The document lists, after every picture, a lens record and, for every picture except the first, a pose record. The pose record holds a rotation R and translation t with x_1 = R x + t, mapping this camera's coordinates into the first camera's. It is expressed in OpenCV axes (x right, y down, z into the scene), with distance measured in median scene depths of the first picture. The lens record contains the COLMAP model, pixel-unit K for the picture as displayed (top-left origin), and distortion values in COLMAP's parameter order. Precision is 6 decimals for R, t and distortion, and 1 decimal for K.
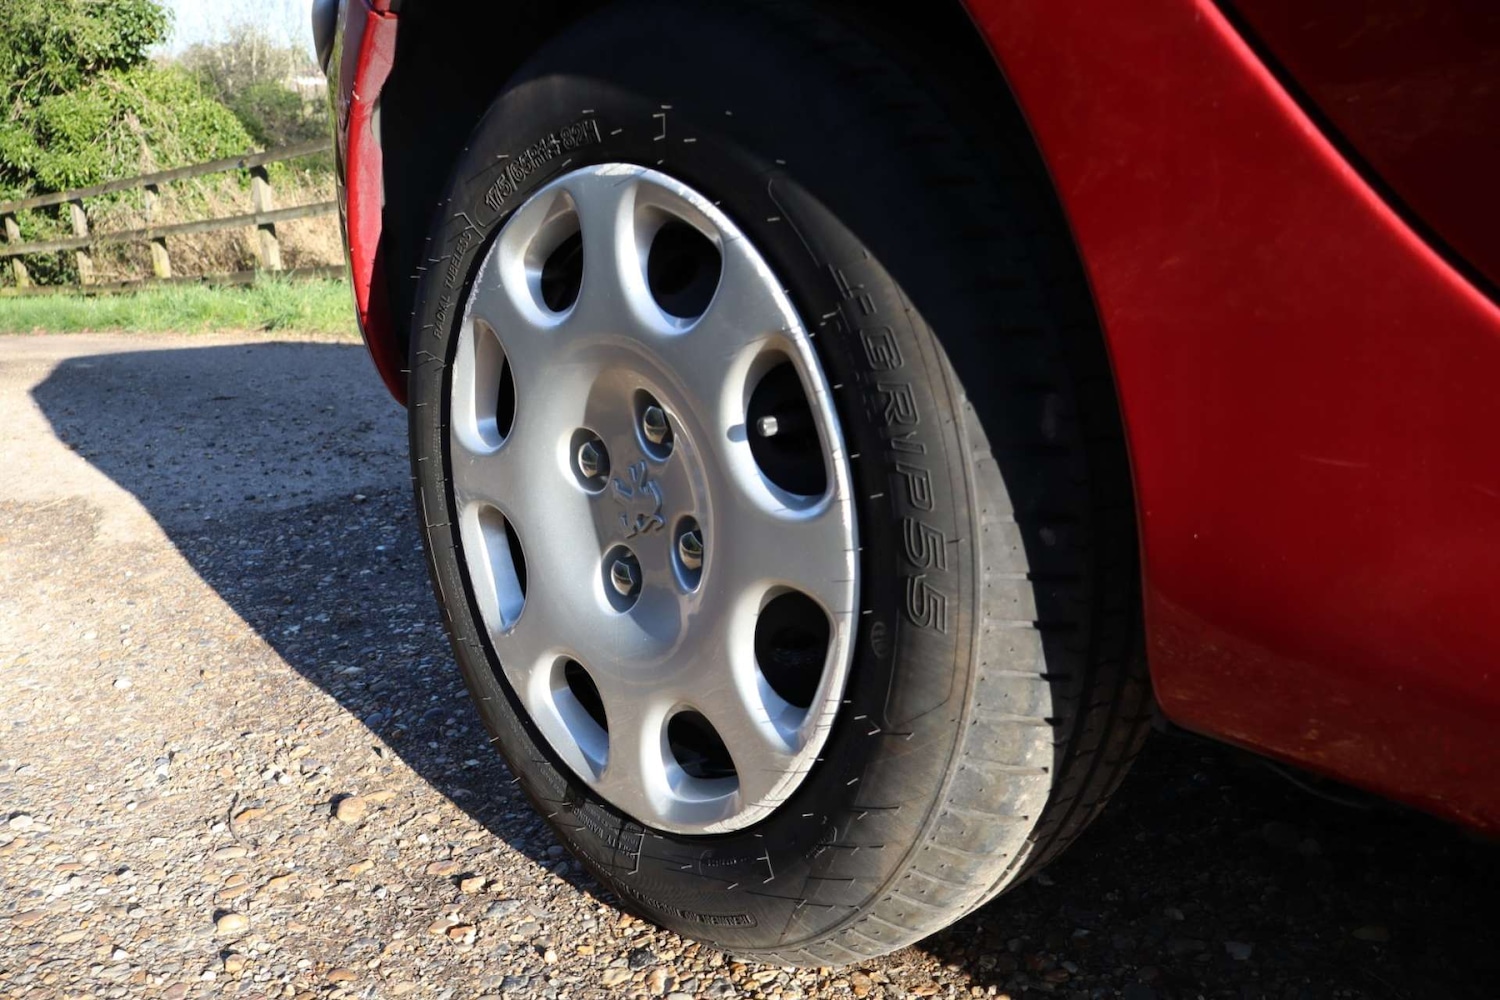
lens RADIAL K [[1254.5, 0, 750.0], [0, 1254.5, 500.0], [0, 0, 1]] dist [-0.007079, 0.000731]
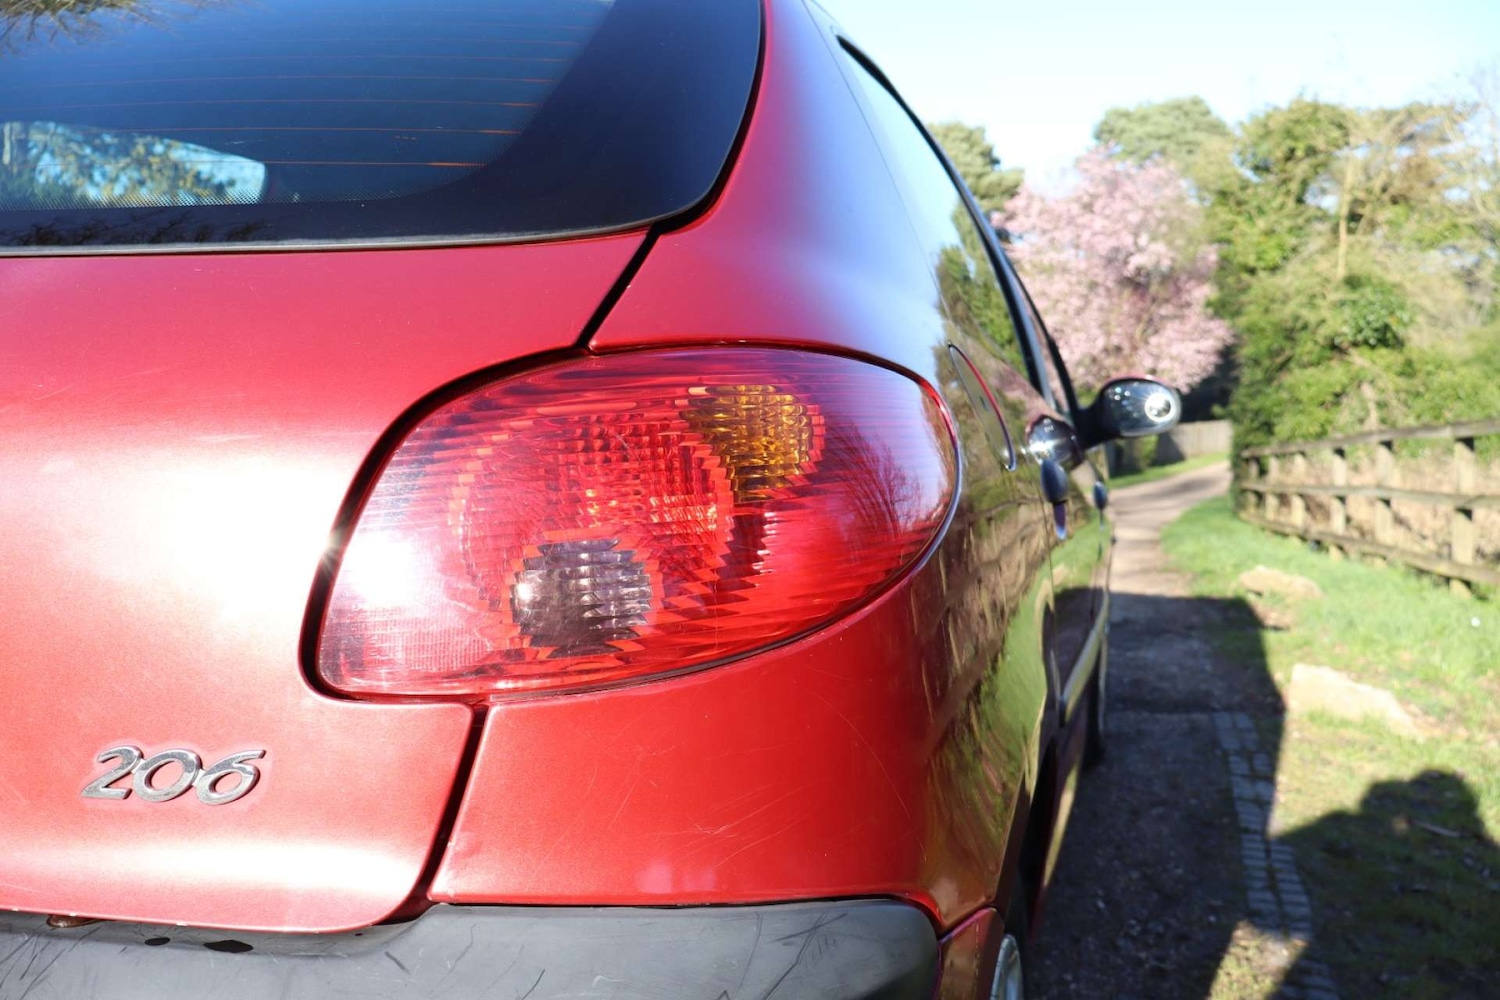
lens RADIAL K [[1254.5, 0, 750.0], [0, 1254.5, 500.0], [0, 0, 1]] dist [-0.007079, 0.000731]
pose [[0.466806, 0.118148, -0.876432, 0.288712], [-0.260774, 0.965360, -0.008757, -0.043680], [0.845038, 0.232639, 0.481445, -0.031892]]
